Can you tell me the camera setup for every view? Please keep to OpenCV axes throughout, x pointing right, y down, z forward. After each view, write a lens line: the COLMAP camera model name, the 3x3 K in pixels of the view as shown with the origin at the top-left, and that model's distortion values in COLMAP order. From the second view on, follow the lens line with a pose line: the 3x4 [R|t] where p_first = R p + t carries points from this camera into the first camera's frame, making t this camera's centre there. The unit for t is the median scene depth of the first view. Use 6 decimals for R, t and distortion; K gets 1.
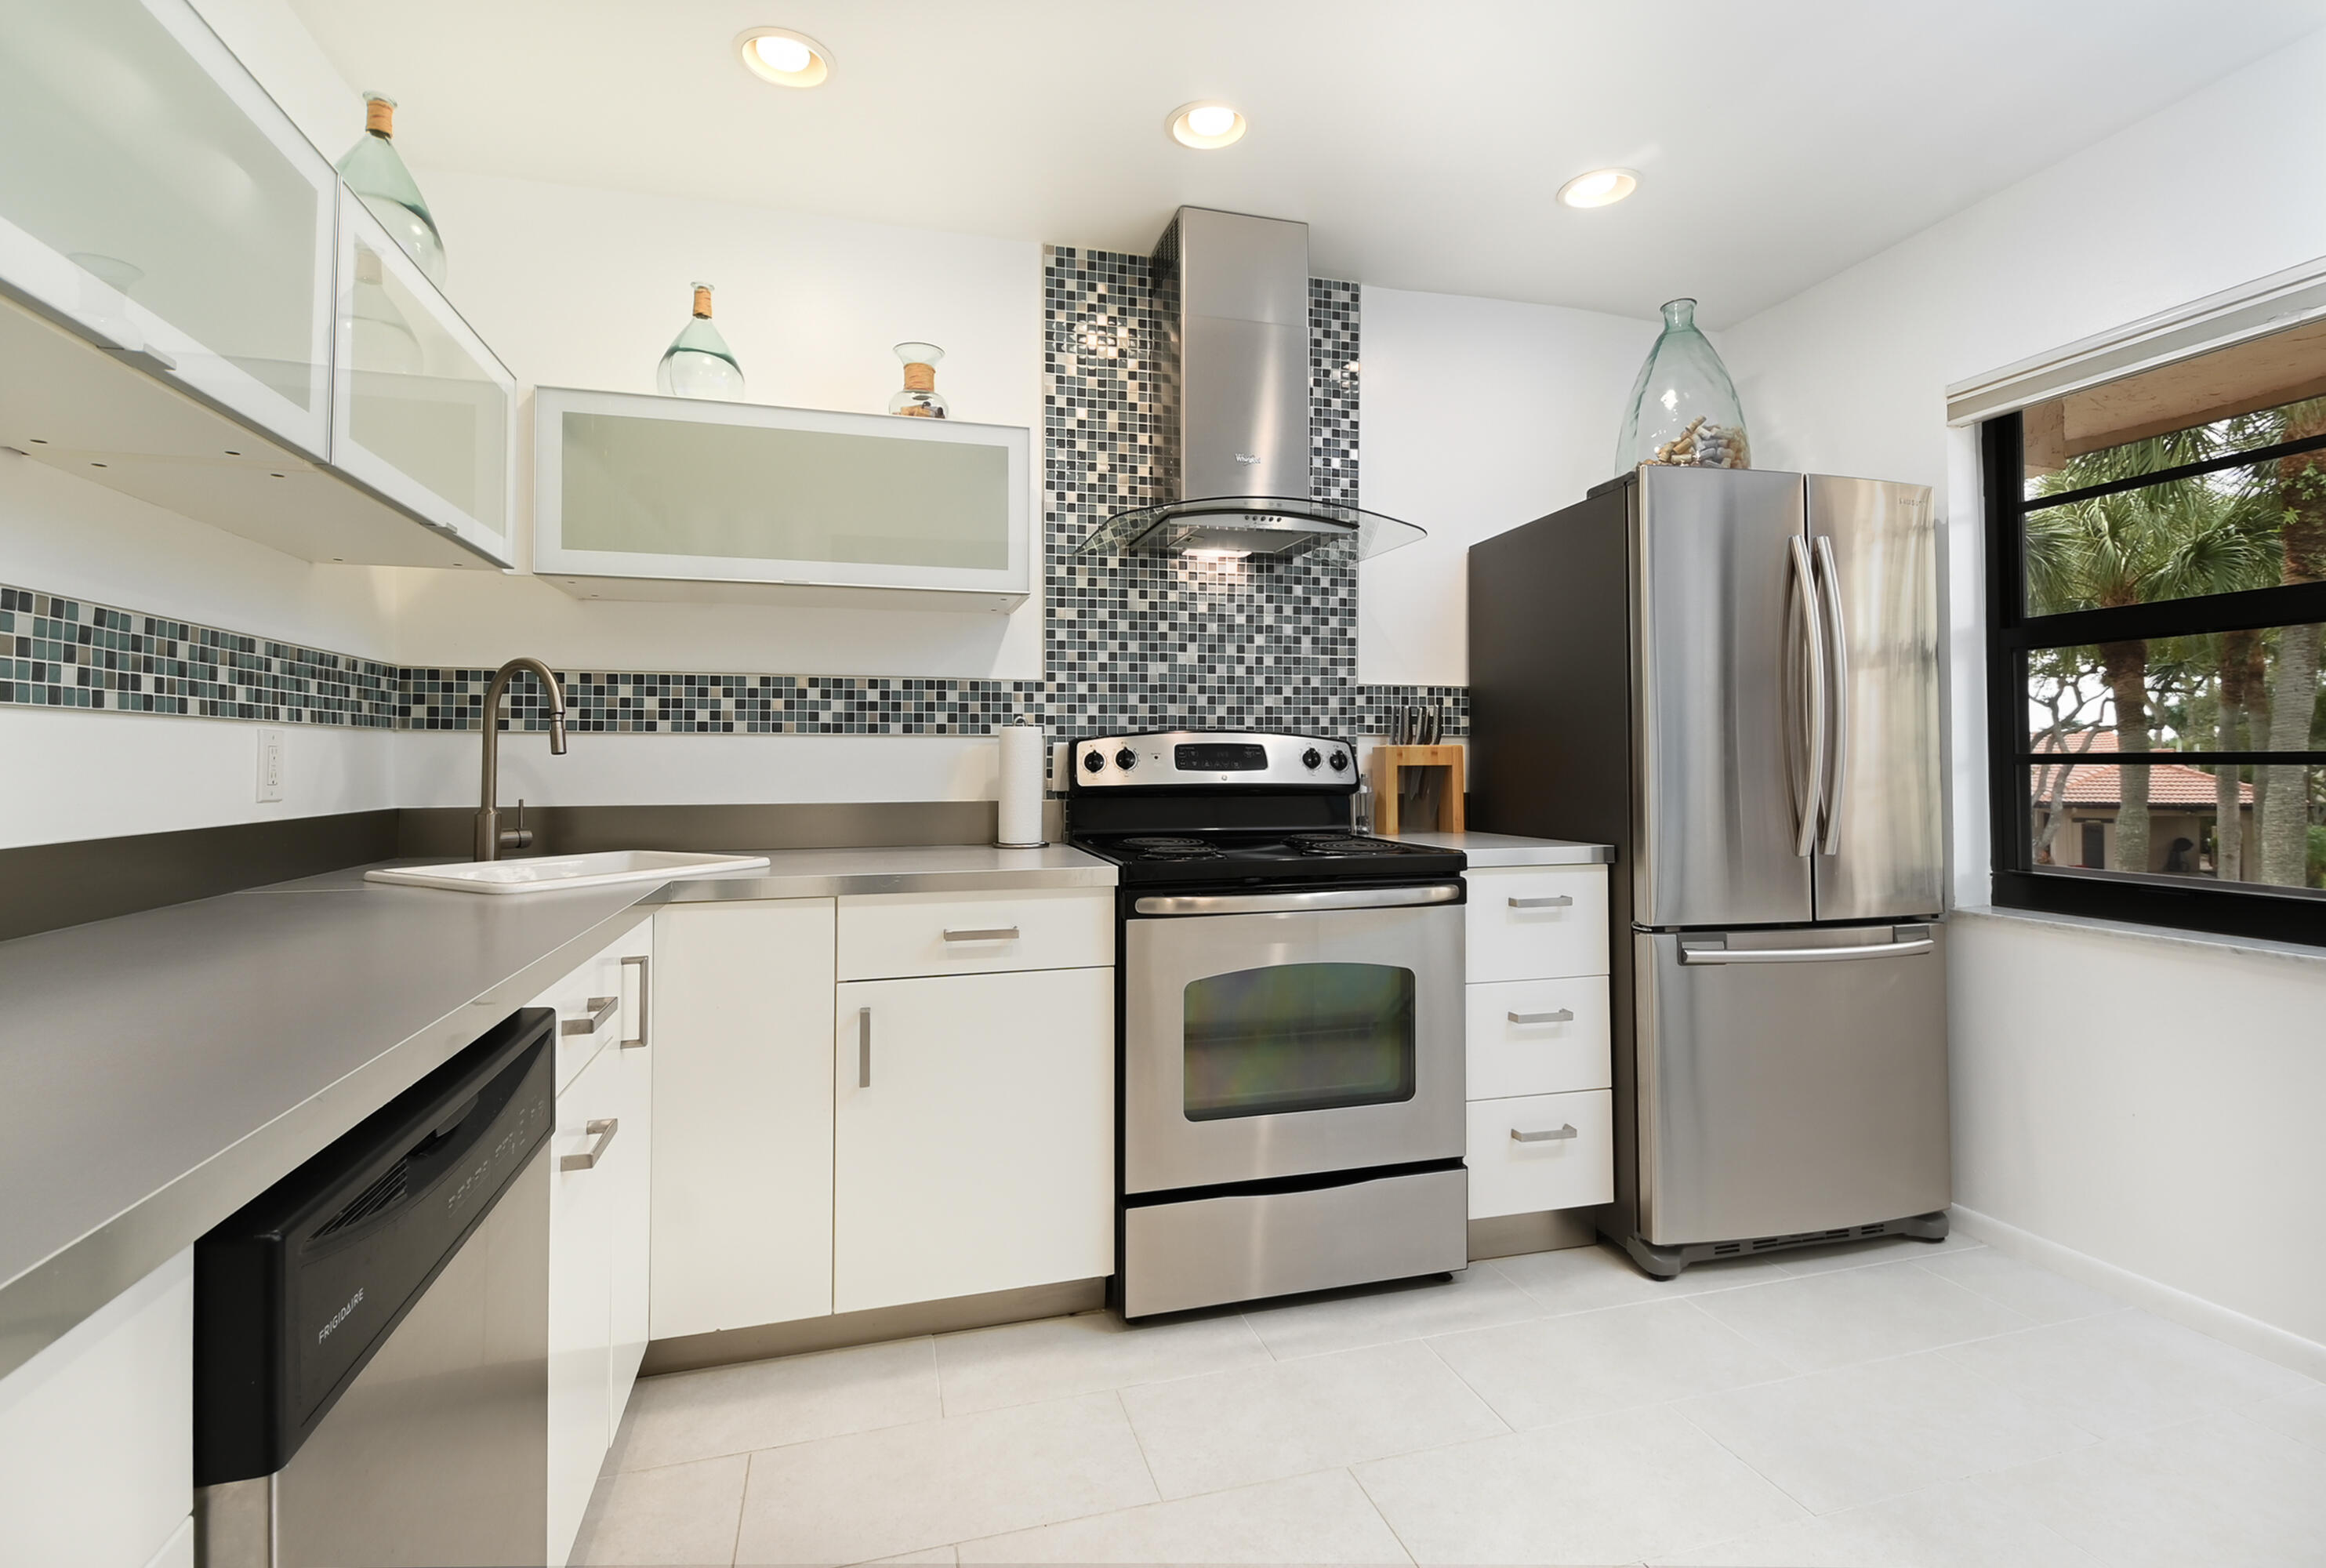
lens RADIAL K [[1048.3, 0, 1160.3], [0, 1048.3, 736.4], [0, 0, 1]] dist [0.009296, -0.017341]
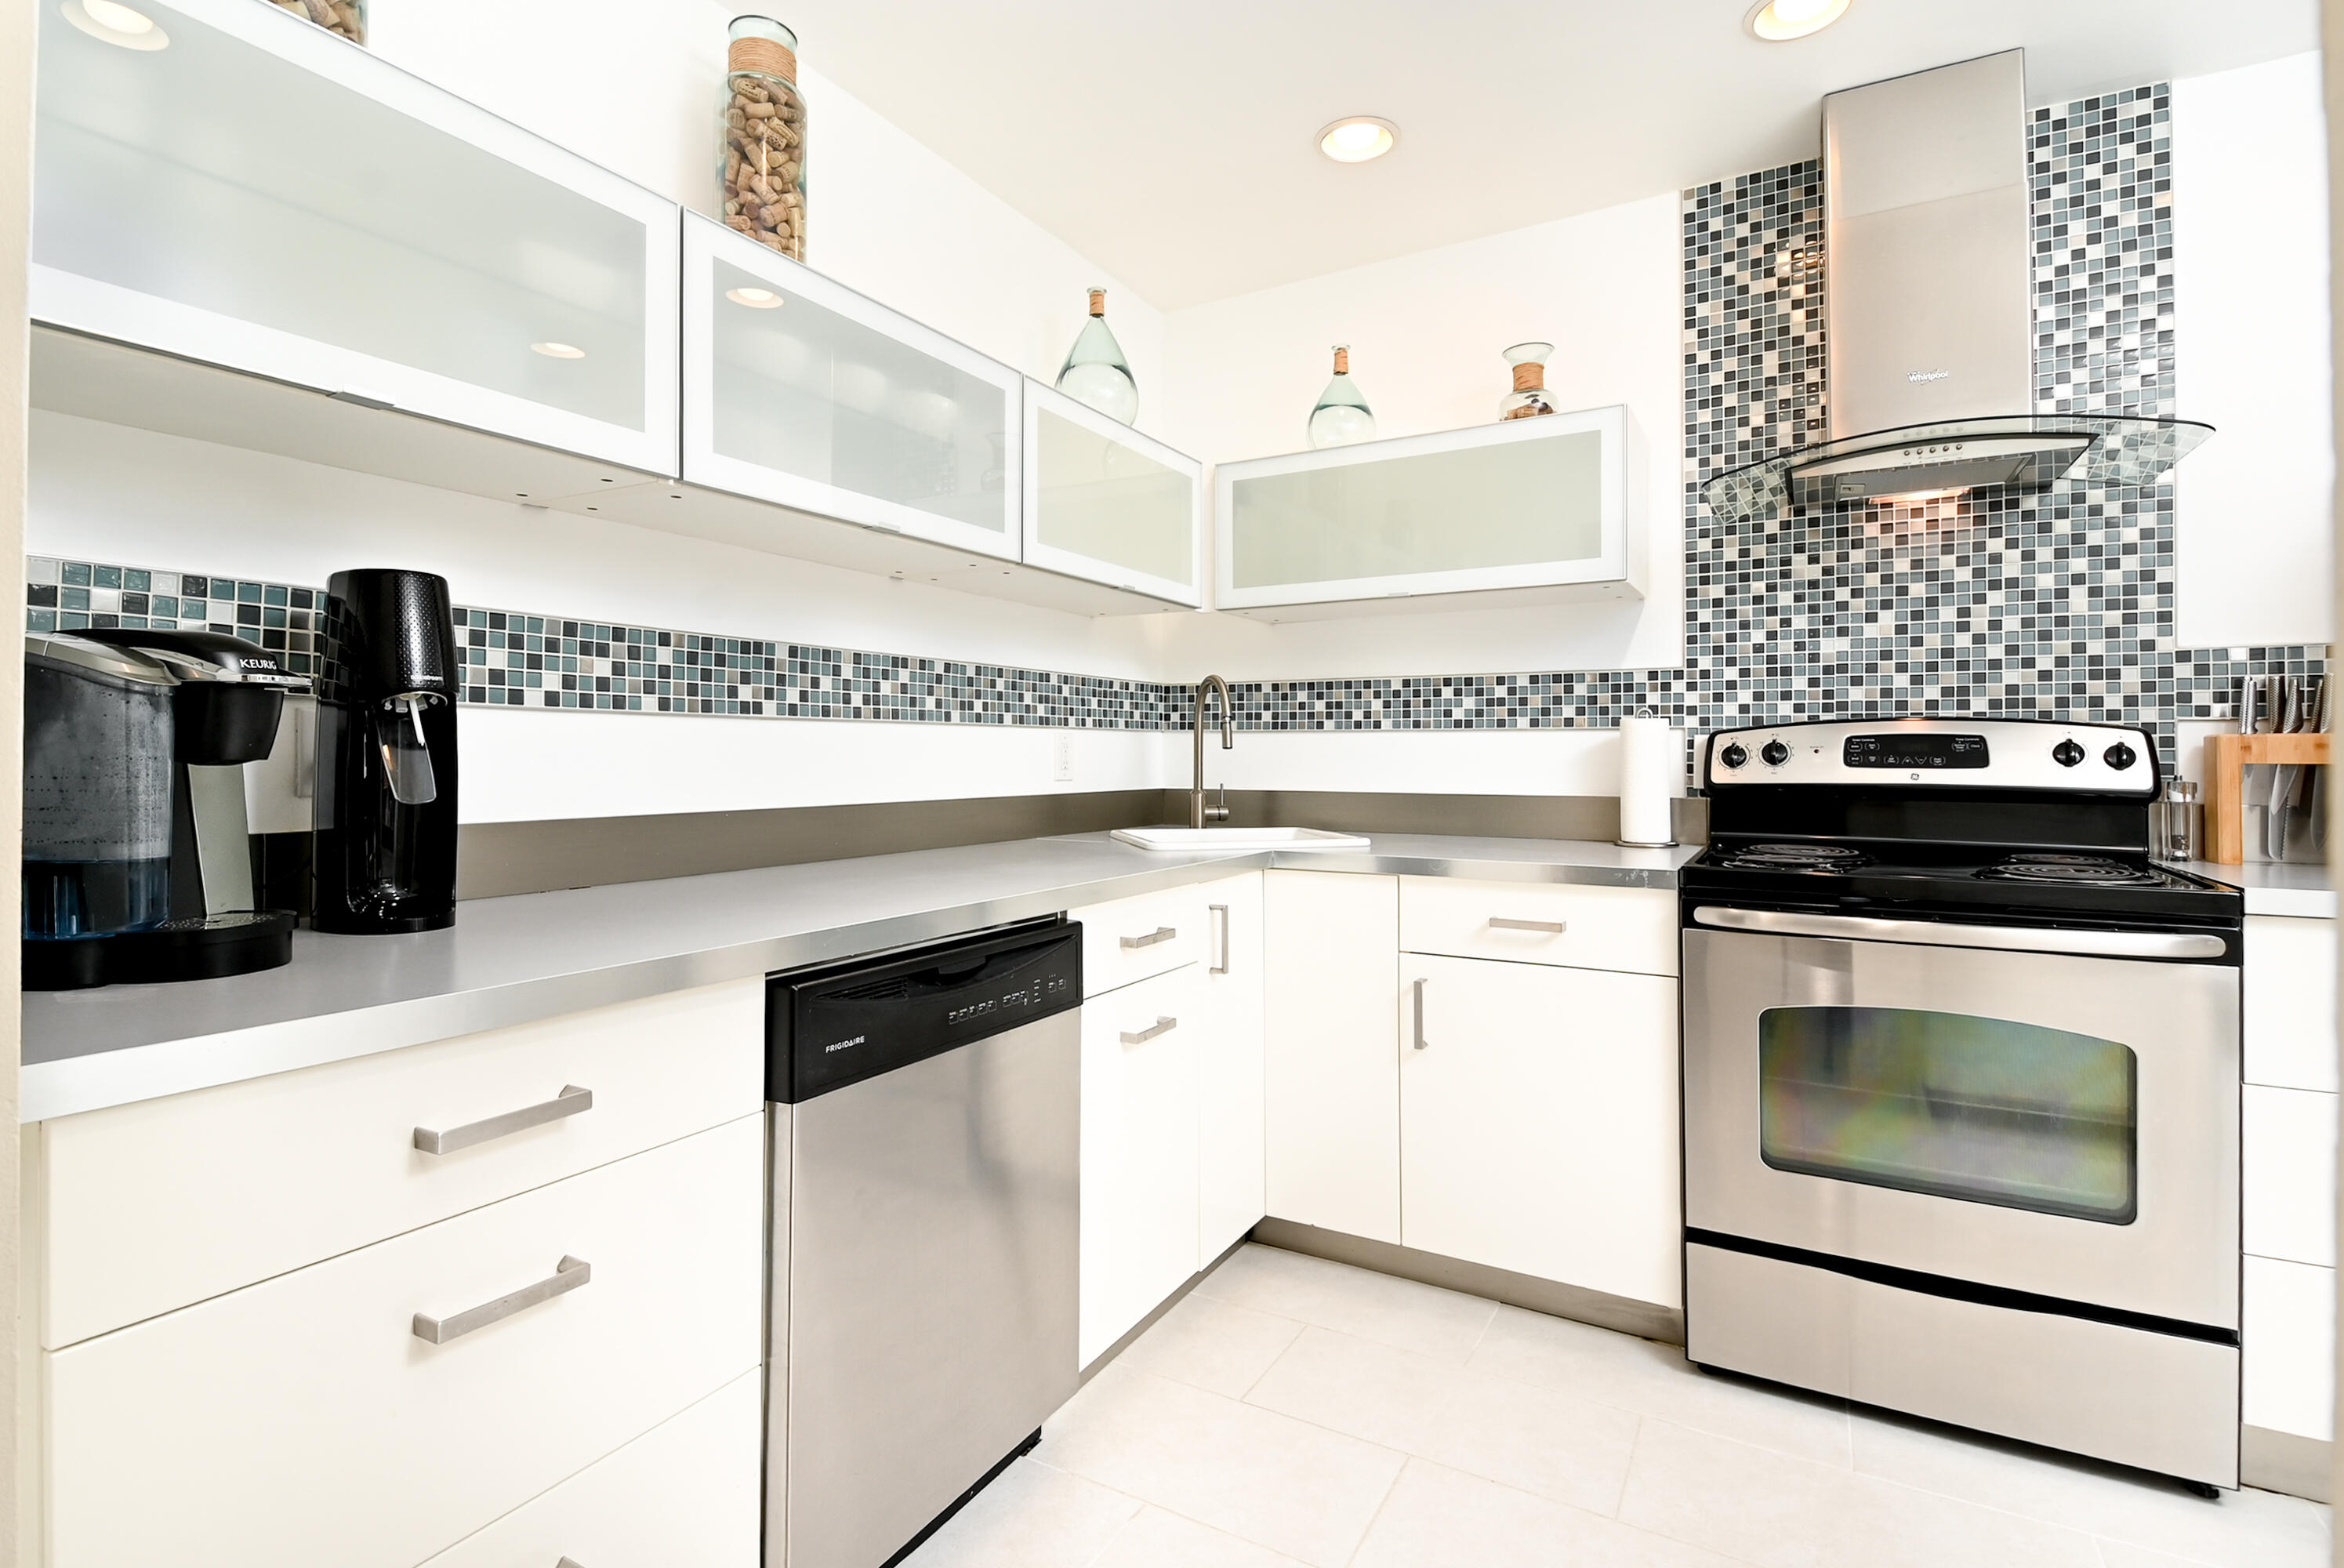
lens RADIAL K [[1085.5, 0, 1170.8], [0, 1085.5, 747.2], [0, 0, 1]] dist [-0.000400, -0.015944]
pose [[0.695076, -0.002313, -0.718933, 0.265098], [0.013637, 0.999857, 0.009968, 0.000734], [0.718807, -0.016732, 0.695008, 0.017552]]
